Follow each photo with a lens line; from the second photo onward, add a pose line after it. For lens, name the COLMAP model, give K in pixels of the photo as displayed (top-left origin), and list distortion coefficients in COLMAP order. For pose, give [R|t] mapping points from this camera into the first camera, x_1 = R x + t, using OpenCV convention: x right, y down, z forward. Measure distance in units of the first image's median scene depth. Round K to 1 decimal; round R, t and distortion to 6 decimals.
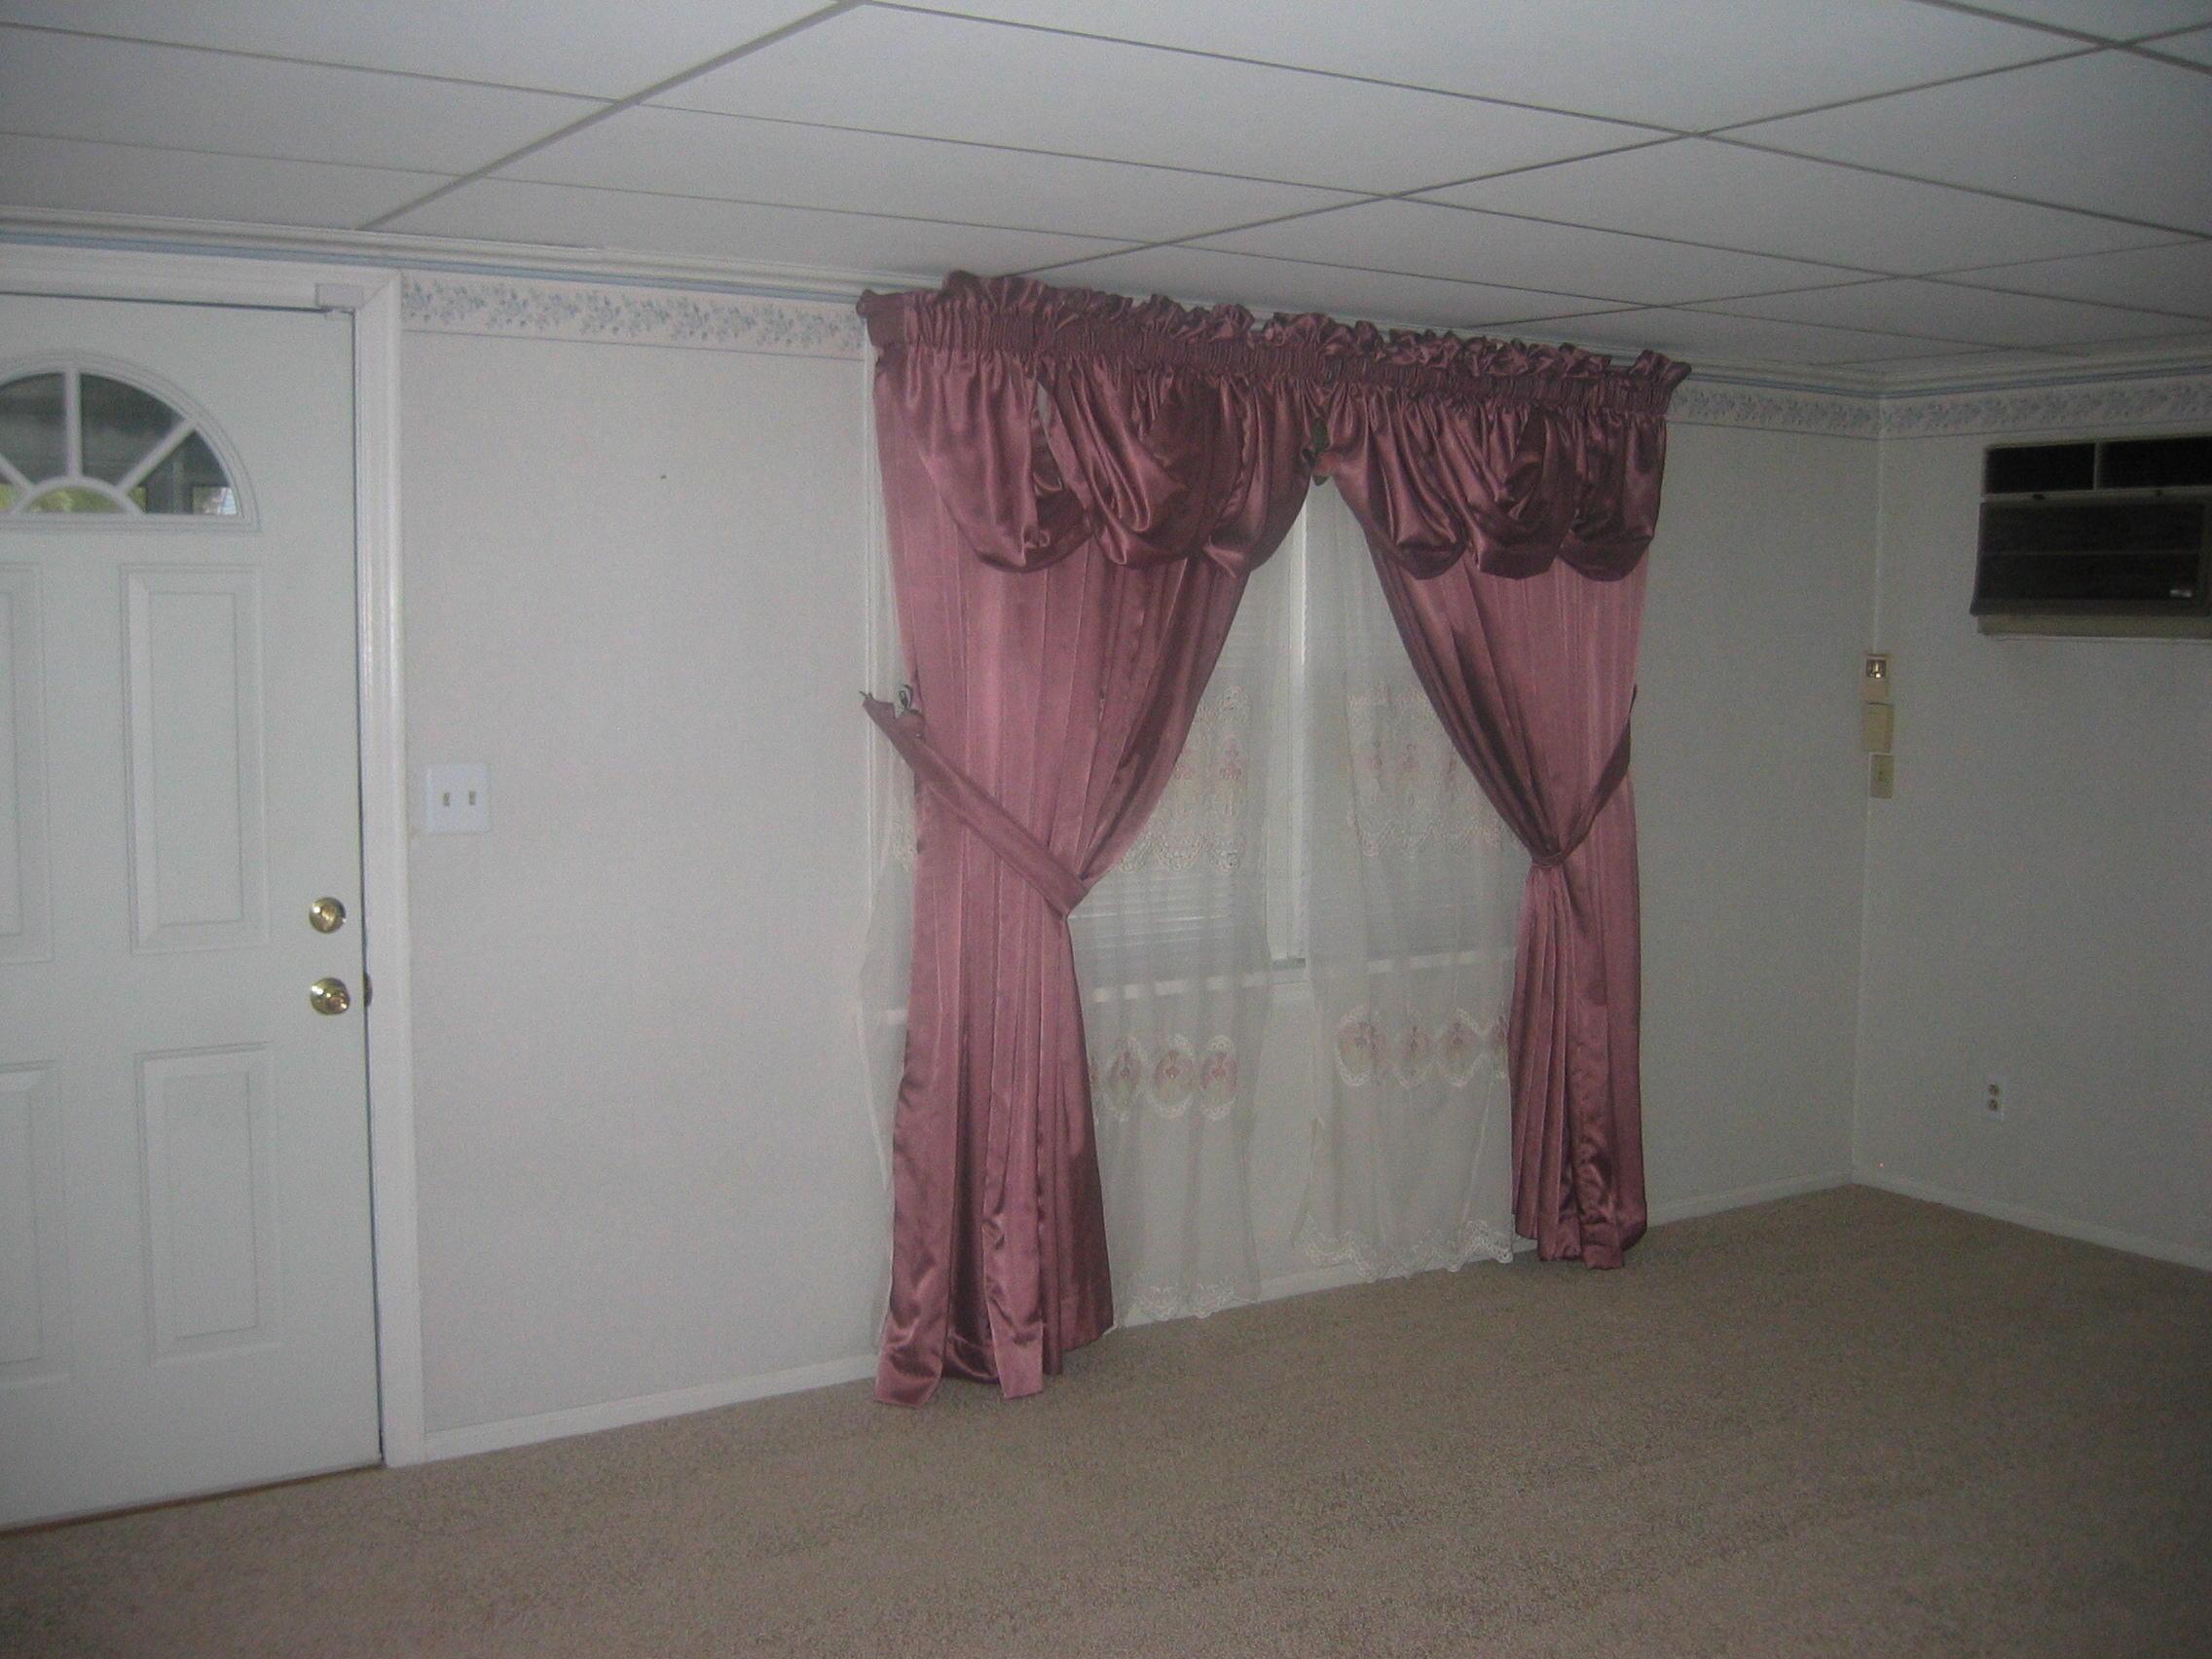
lens RADIAL K [[2181.8, 0, 1106.0], [0, 2181.8, 829.5], [0, 0, 1]] dist [-0.078405, 0.005608]
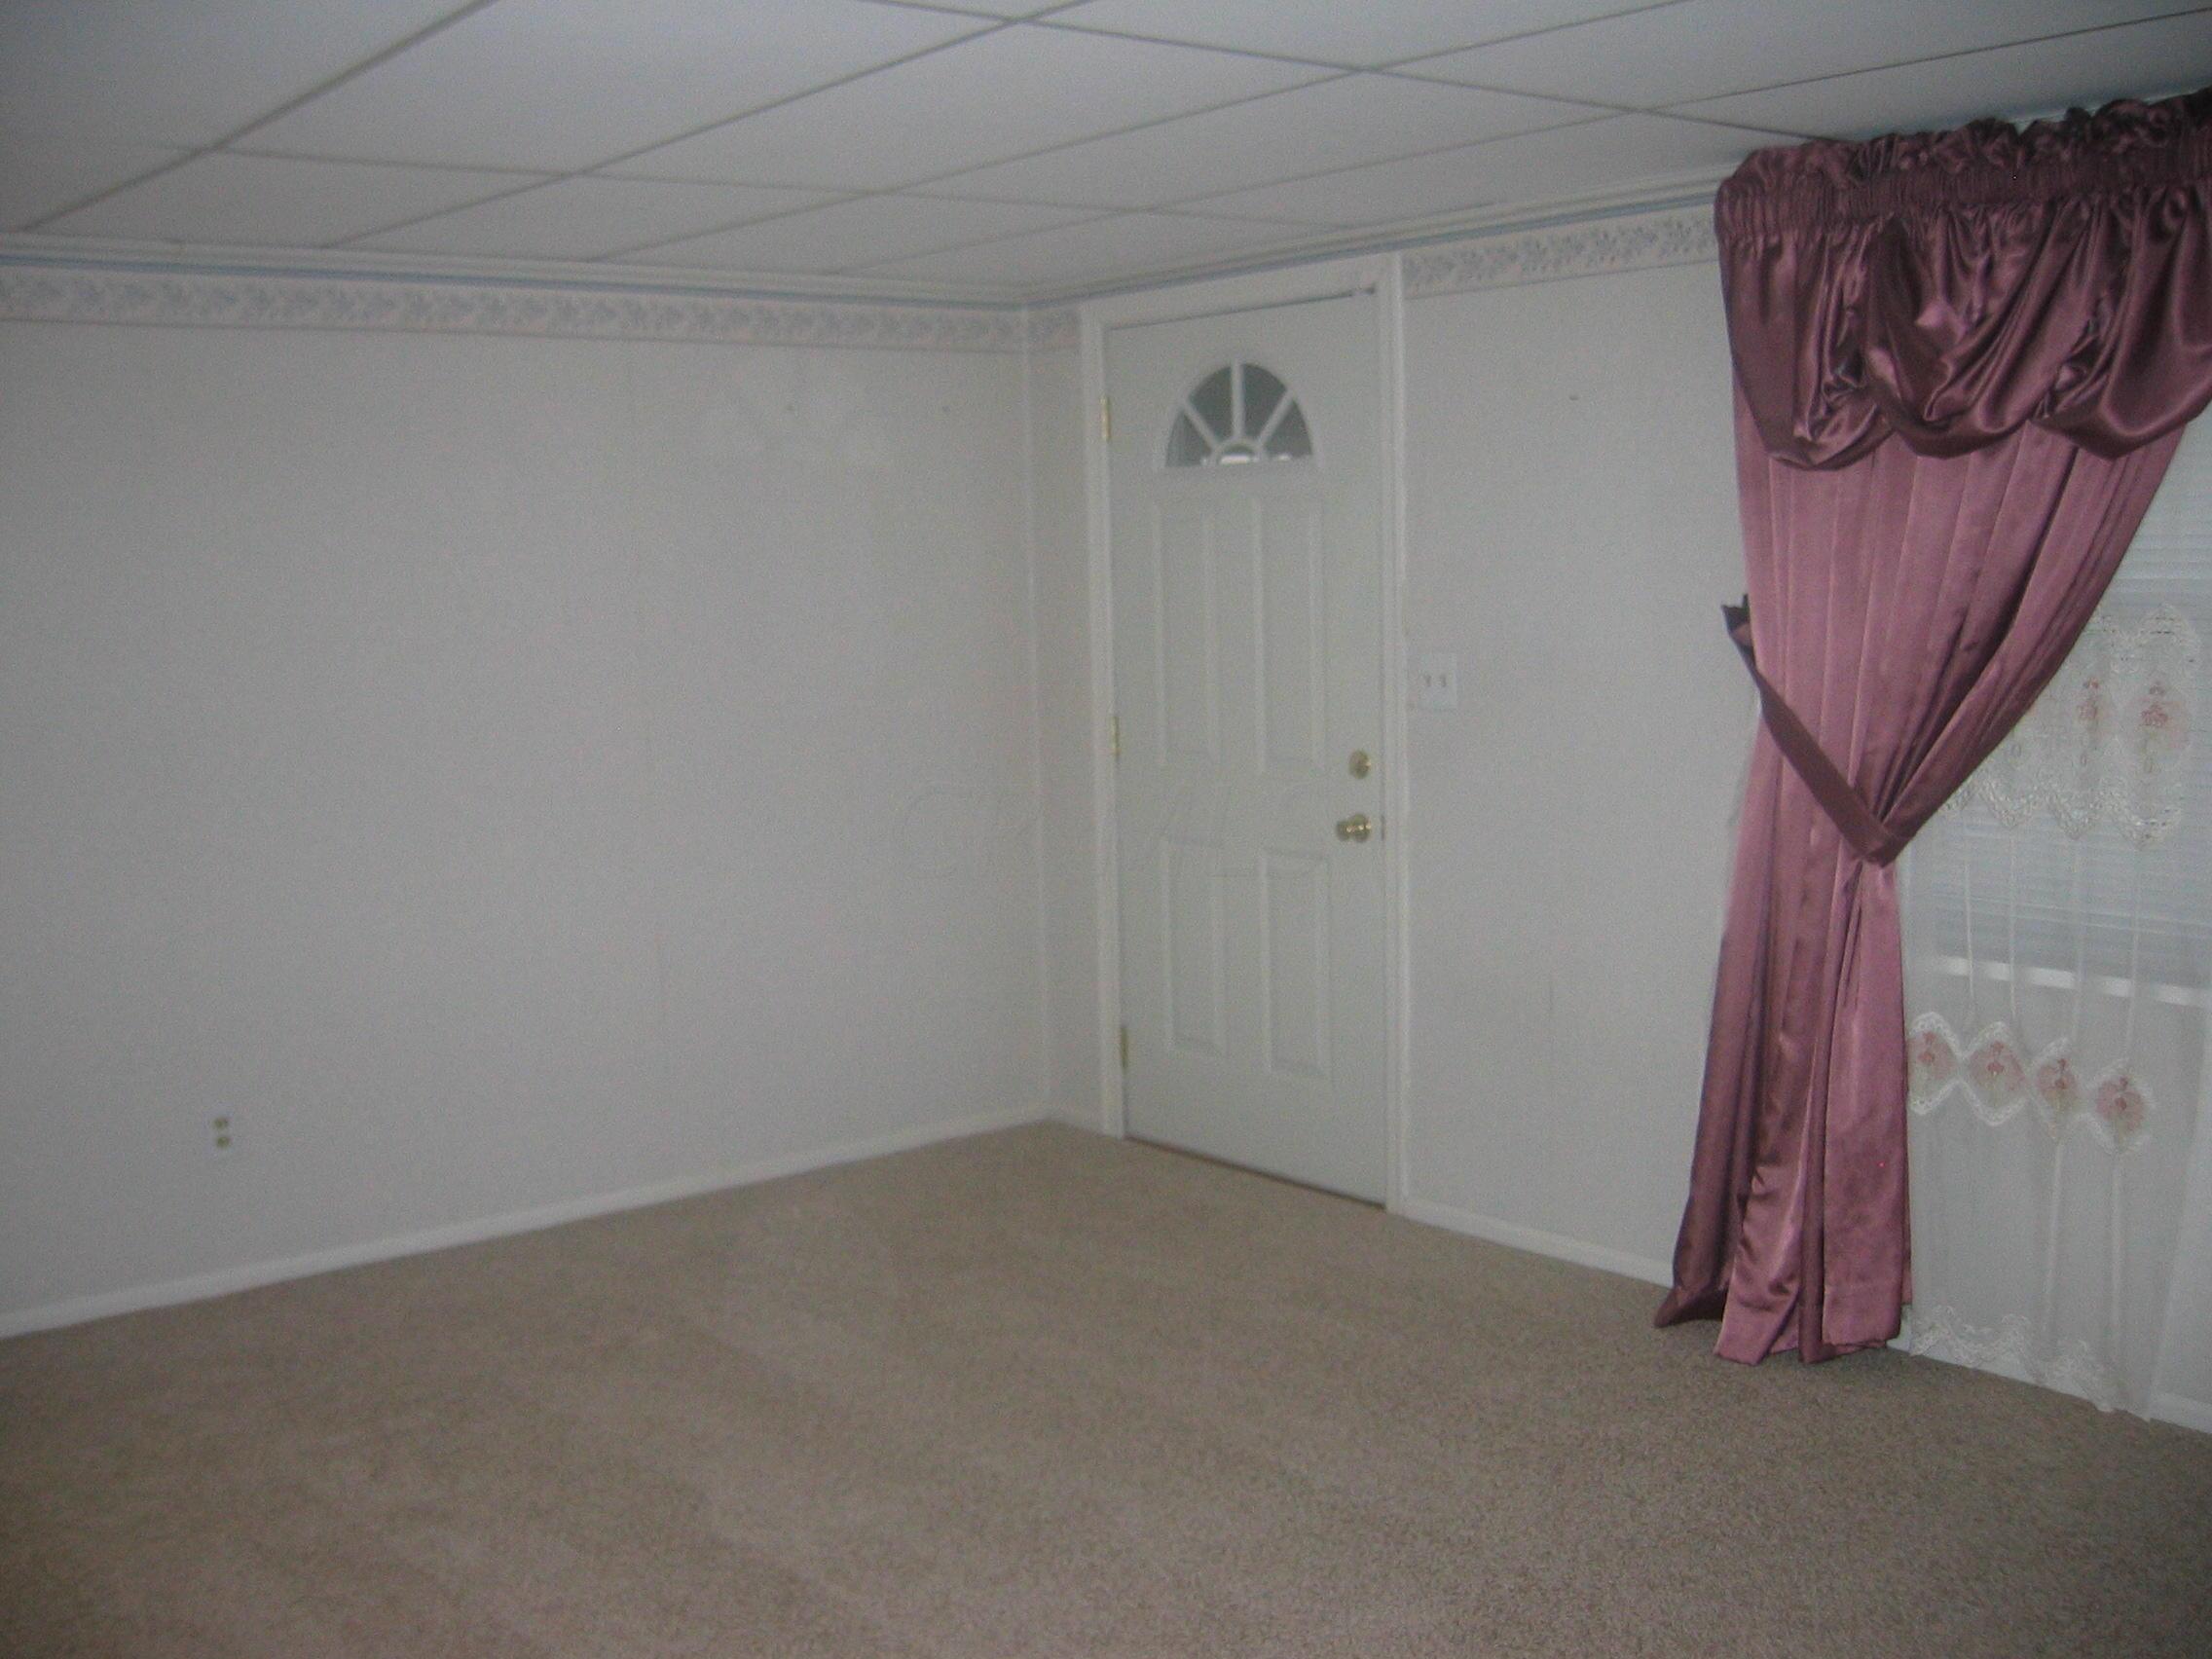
lens RADIAL K [[2313.2, 0, 1106.0], [0, 2313.2, 829.5], [0, 0, 1]] dist [-0.129525, 0.080446]
pose [[0.136468, 0.119171, -0.983450, 0.926239], [-0.060211, 0.991900, 0.111840, -0.063148], [0.988813, 0.043952, 0.142538, 0.622513]]
